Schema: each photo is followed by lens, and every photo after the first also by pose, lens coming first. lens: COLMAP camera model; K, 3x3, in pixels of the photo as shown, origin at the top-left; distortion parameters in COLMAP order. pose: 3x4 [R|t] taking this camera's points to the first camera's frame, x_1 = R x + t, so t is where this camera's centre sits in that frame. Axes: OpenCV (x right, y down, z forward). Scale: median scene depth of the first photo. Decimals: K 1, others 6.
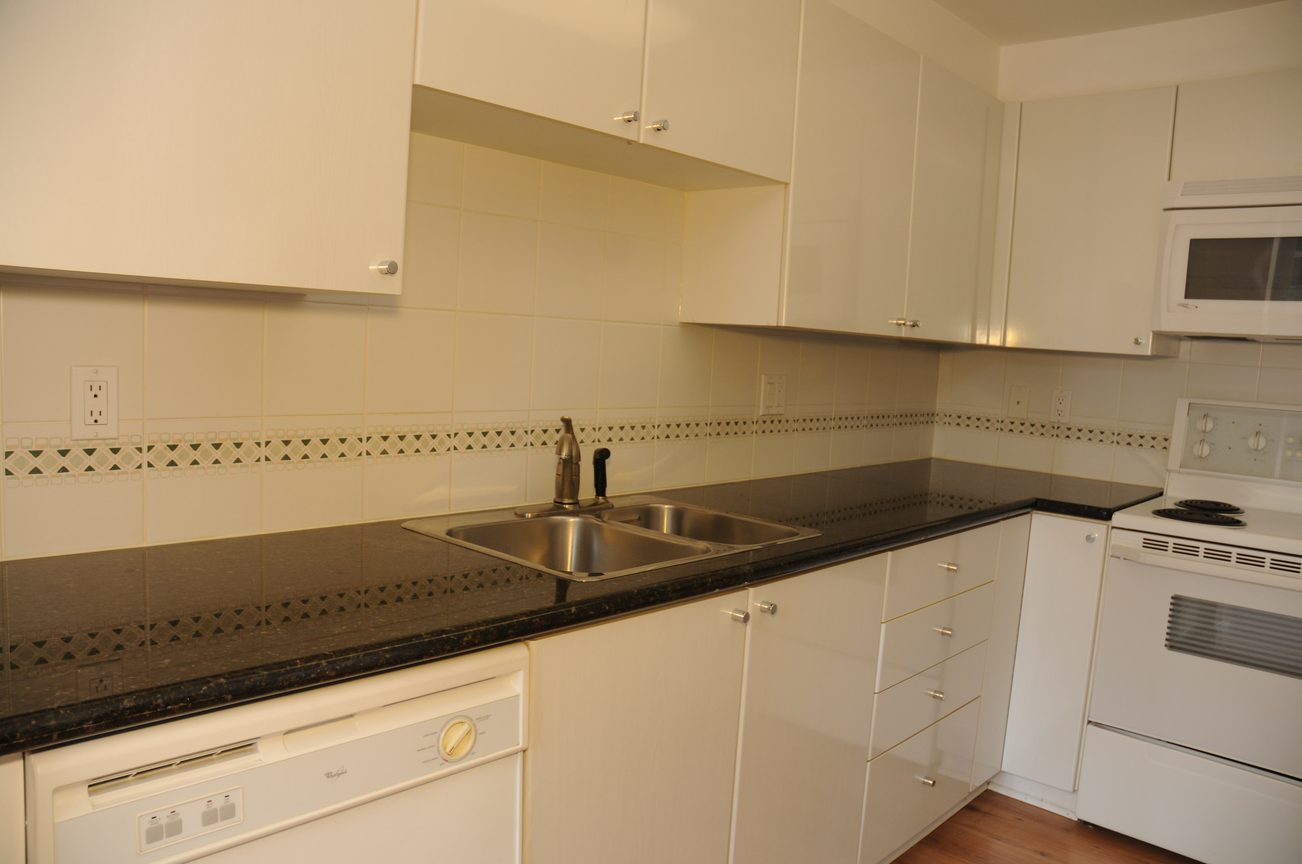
lens RADIAL K [[978.3, 0, 654.2], [0, 978.3, 433.2], [0, 0, 1]] dist [-0.138548, 0.053761]
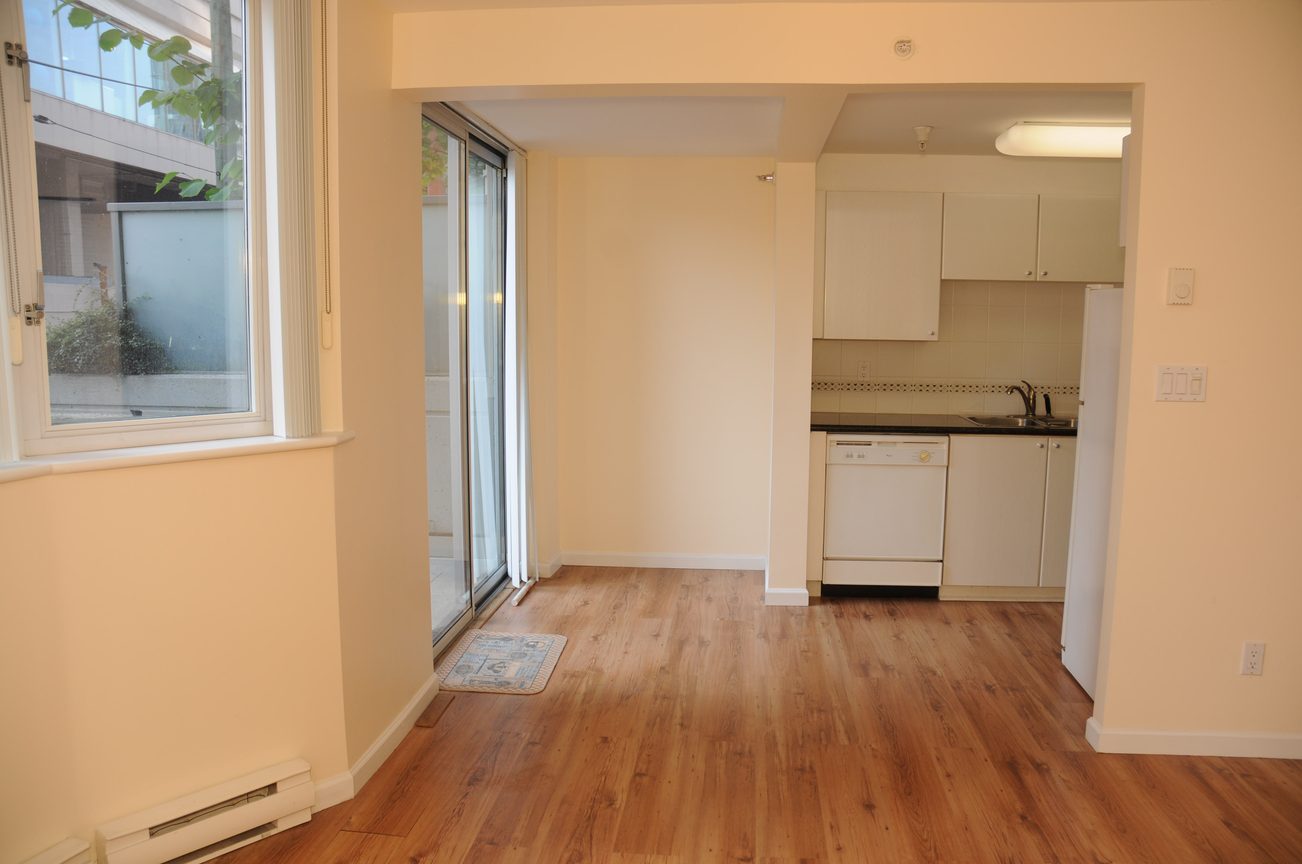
lens RADIAL K [[978.3, 0, 656.4], [0, 978.3, 436.8], [0, 0, 1]] dist [-0.138548, 0.053761]
pose [[0.594444, 0.044647, -0.802897, 1.800149], [-0.052241, 0.998492, 0.016845, 0.182671], [0.802438, 0.031931, 0.595880, -1.732257]]
